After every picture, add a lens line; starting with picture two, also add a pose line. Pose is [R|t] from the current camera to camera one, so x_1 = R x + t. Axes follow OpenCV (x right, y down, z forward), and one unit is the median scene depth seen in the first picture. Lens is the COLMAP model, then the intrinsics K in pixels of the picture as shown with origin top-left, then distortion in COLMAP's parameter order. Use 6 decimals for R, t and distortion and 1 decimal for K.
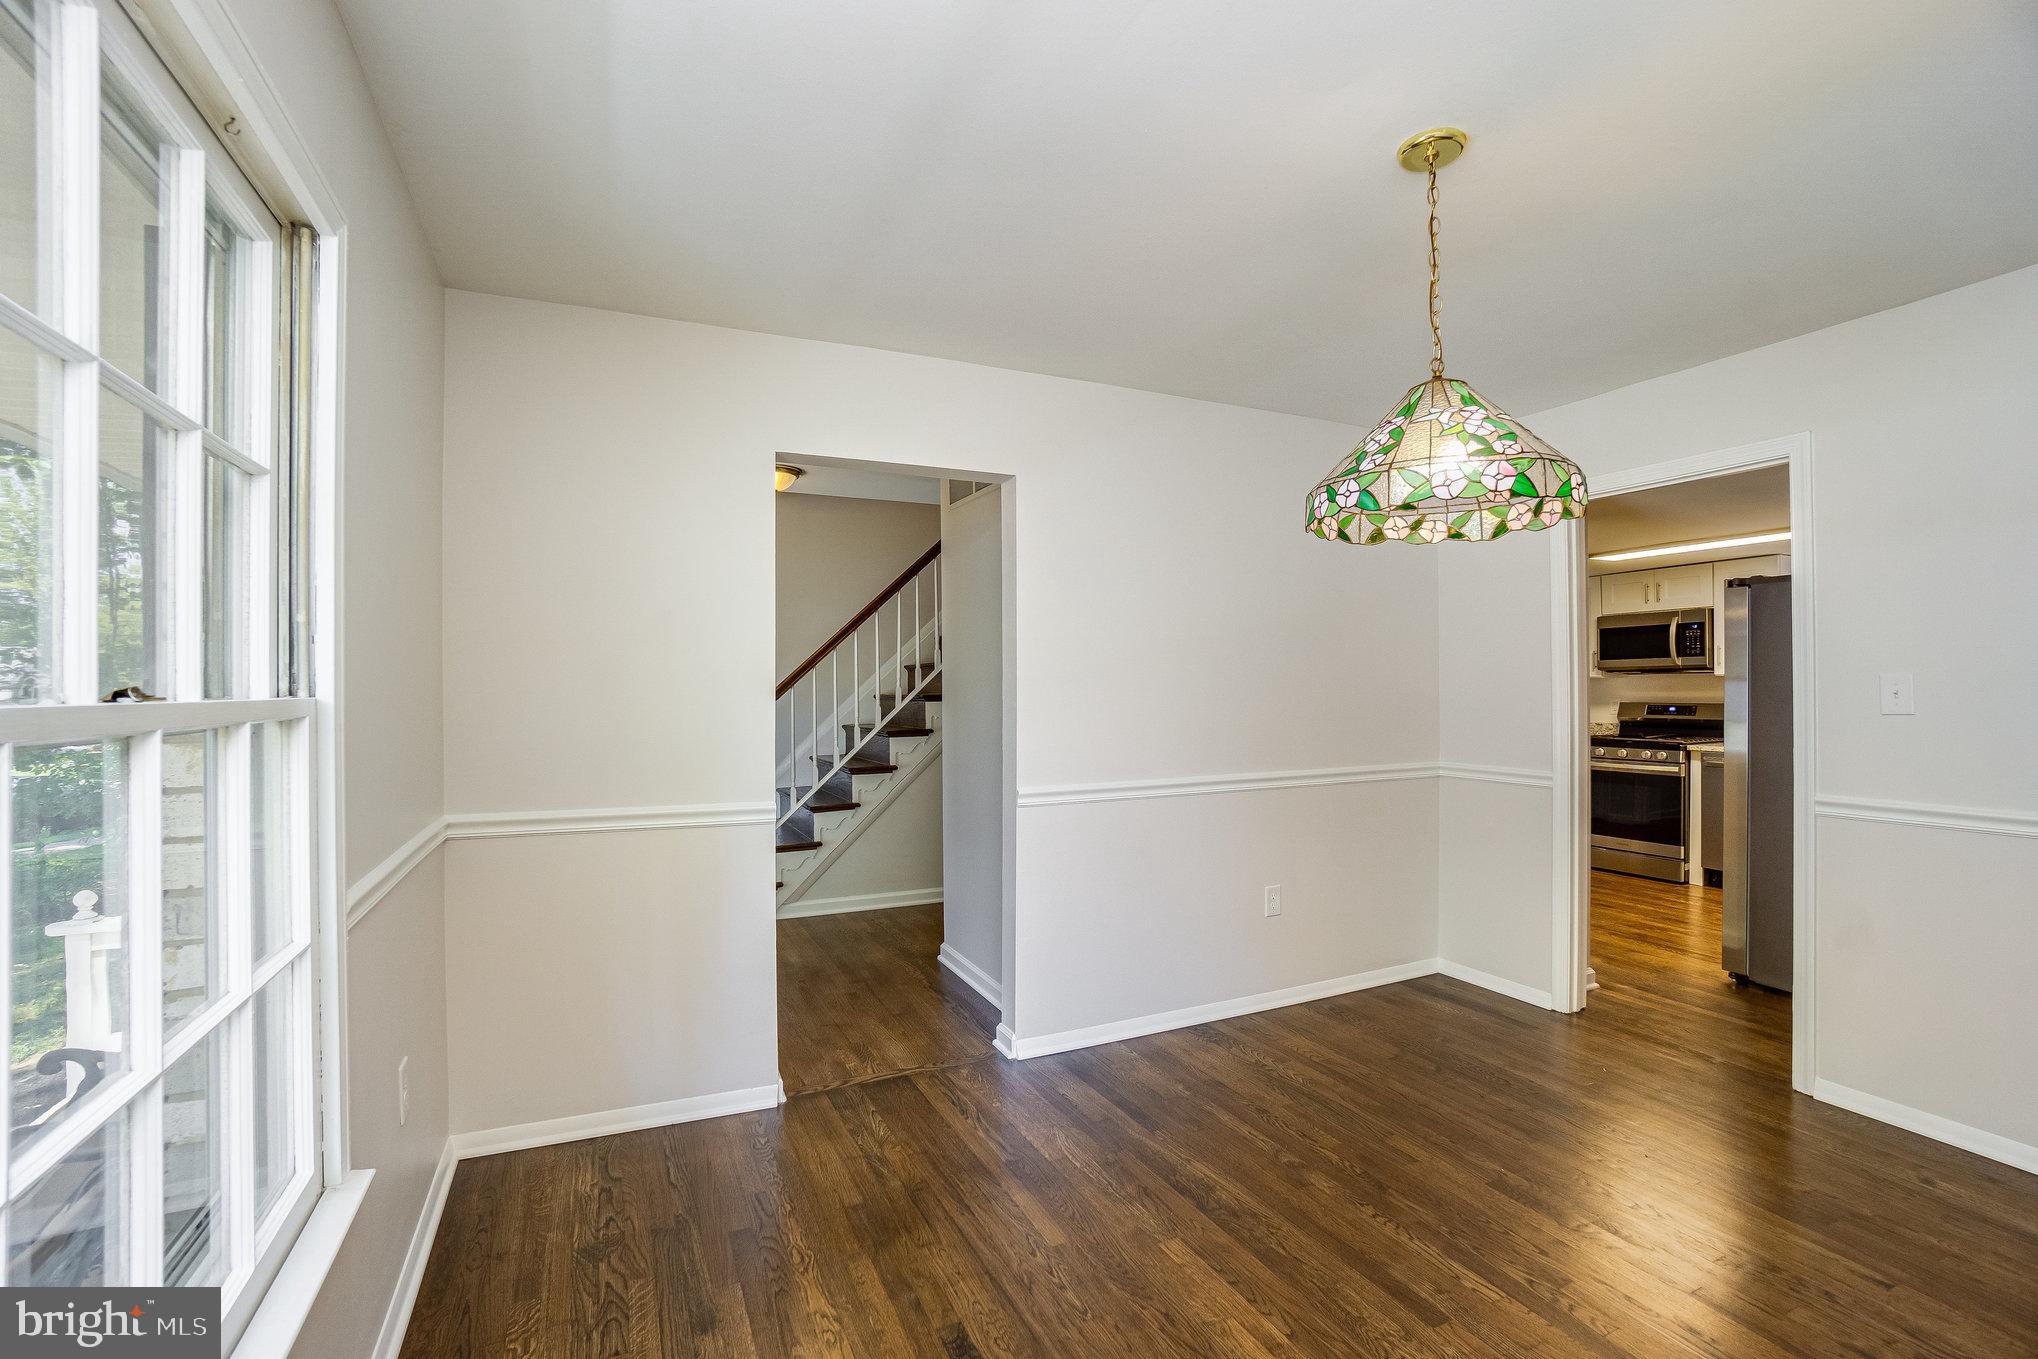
lens RADIAL K [[904.3, 0, 1019.0], [0, 904.3, 679.5], [0, 0, 1]] dist [-0.085310, 0.038056]
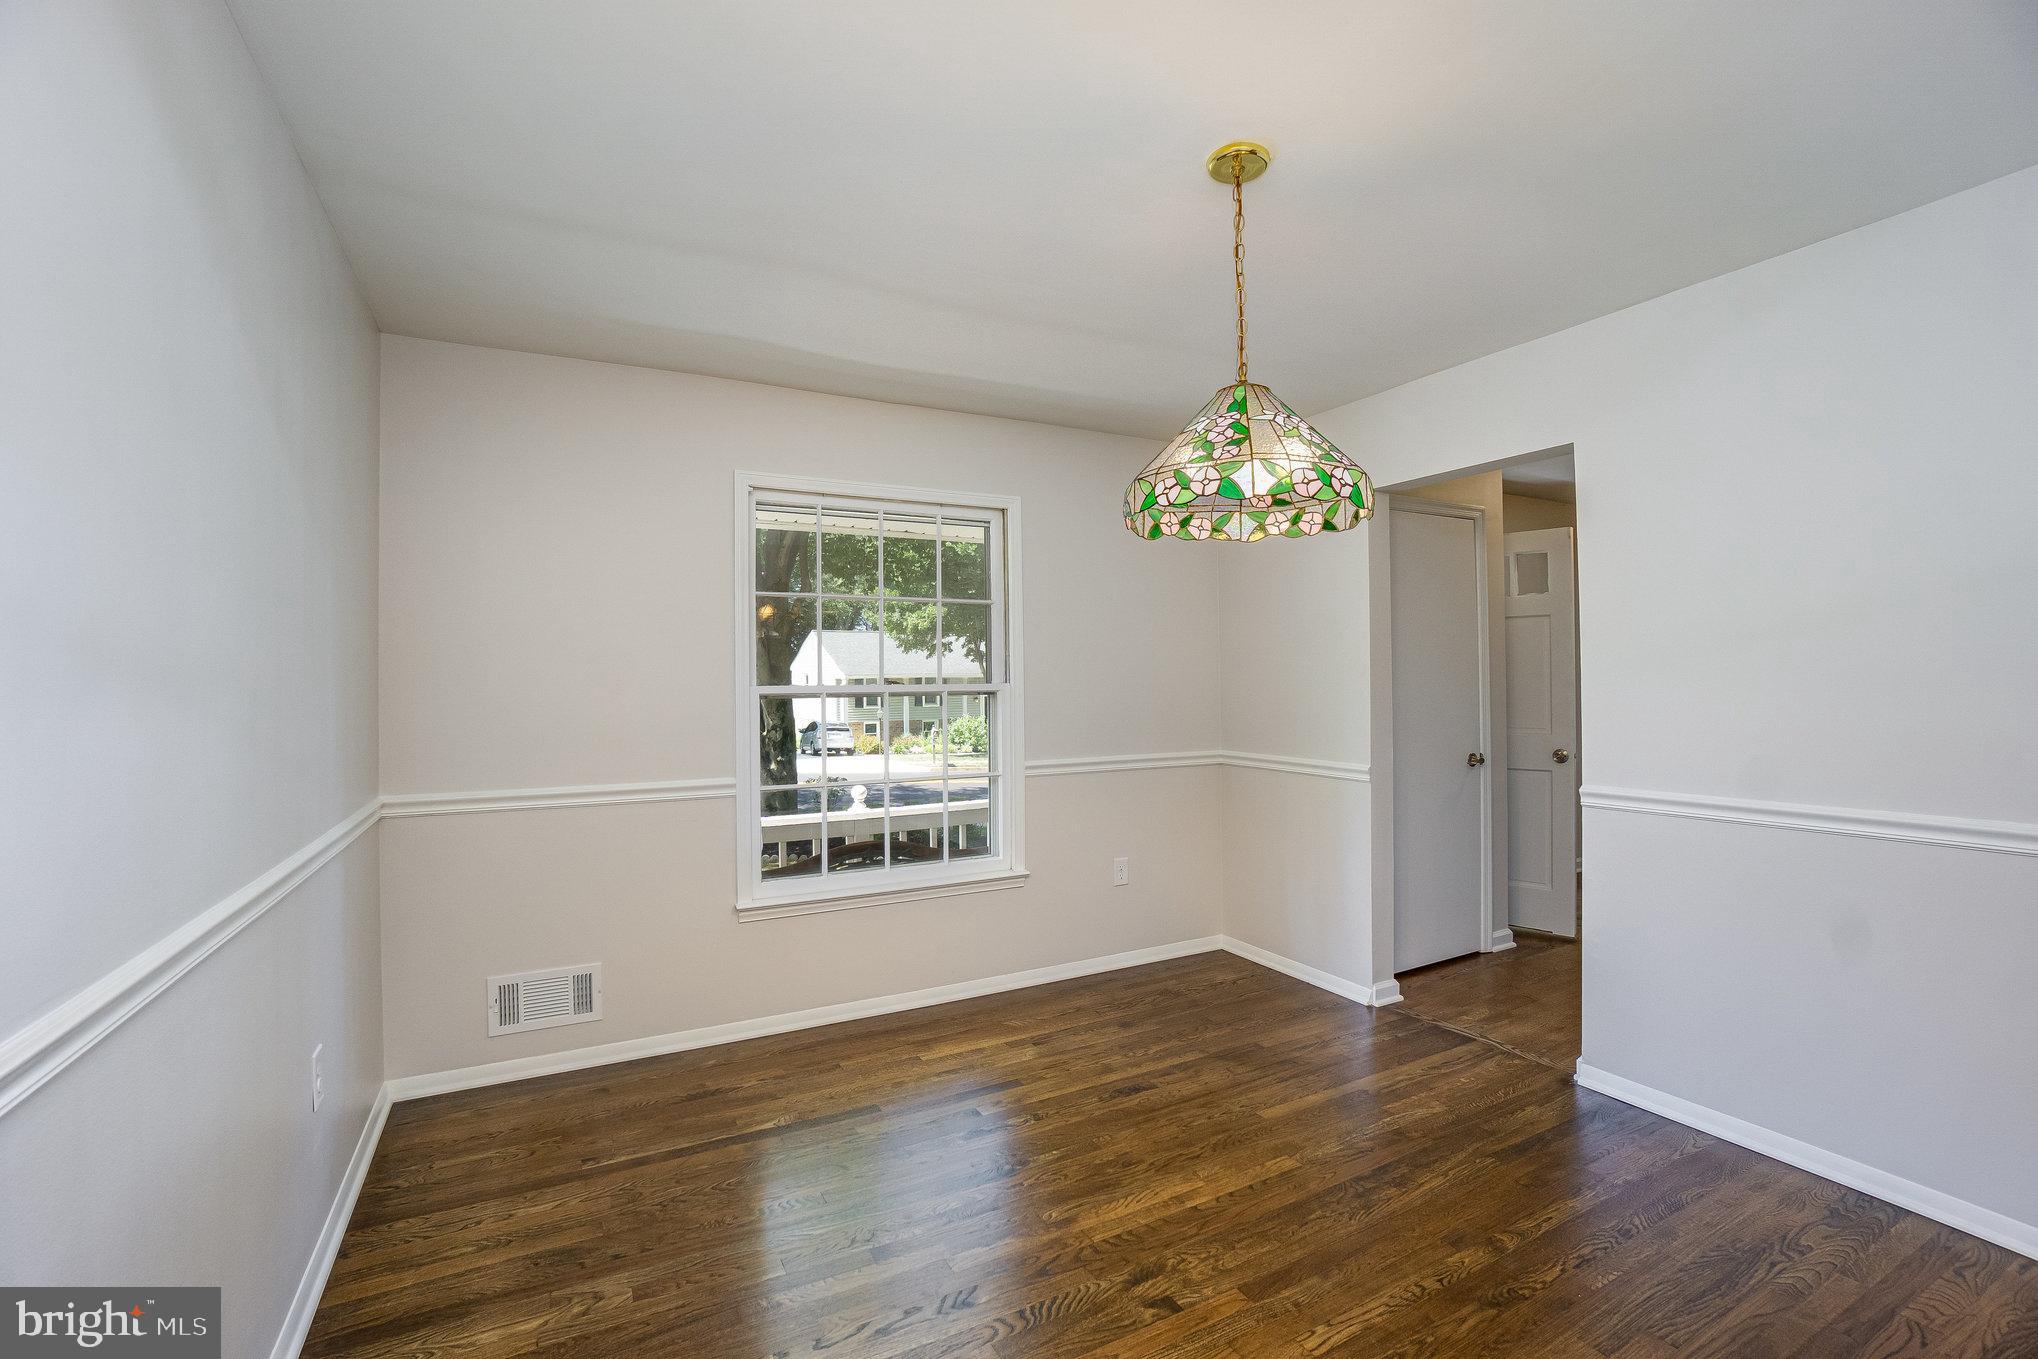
lens RADIAL K [[904.3, 0, 1019.0], [0, 904.3, 679.5], [0, 0, 1]] dist [-0.085310, 0.038056]
pose [[0.061608, 0.008397, -0.998065, 1.316846], [0.015229, 0.999840, 0.009352, -0.006414], [0.997984, -0.015776, 0.061470, 0.590134]]
